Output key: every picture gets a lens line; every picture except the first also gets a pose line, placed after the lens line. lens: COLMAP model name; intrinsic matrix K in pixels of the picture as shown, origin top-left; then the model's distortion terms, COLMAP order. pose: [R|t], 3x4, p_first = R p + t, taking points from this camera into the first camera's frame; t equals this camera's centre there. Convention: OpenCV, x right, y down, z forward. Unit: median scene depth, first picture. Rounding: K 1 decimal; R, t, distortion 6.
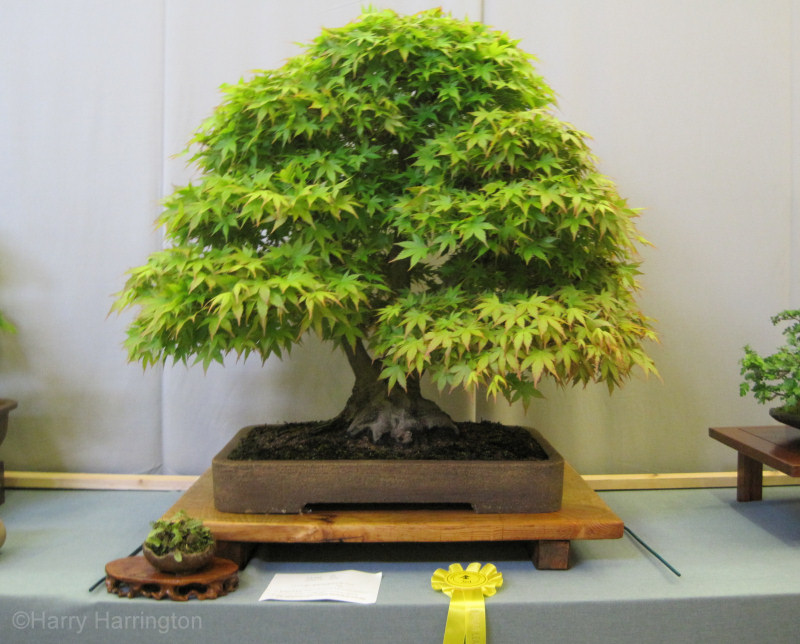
lens RADIAL K [[859.1, 0, 400.2], [0, 859.1, 322.1], [0, 0, 1]] dist [-0.000446, 0.000000]
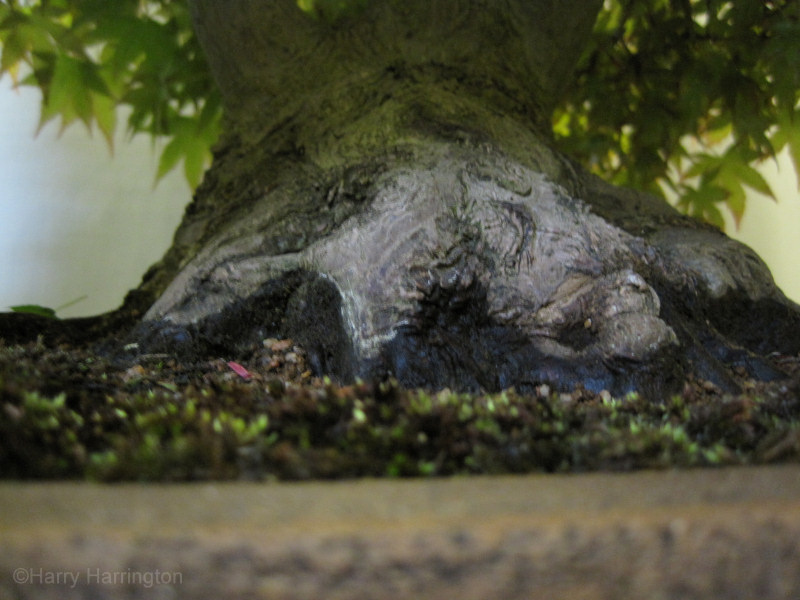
lens RADIAL K [[813.0, 0, 399.5], [0, 813.0, 299.9], [0, 0, 1]] dist [-0.001467, 0.000000]
pose [[0.989812, 0.020180, 0.140941, -0.040437], [-0.002182, 0.991938, -0.126703, 0.144461], [-0.142362, 0.125105, 0.981877, 0.878673]]
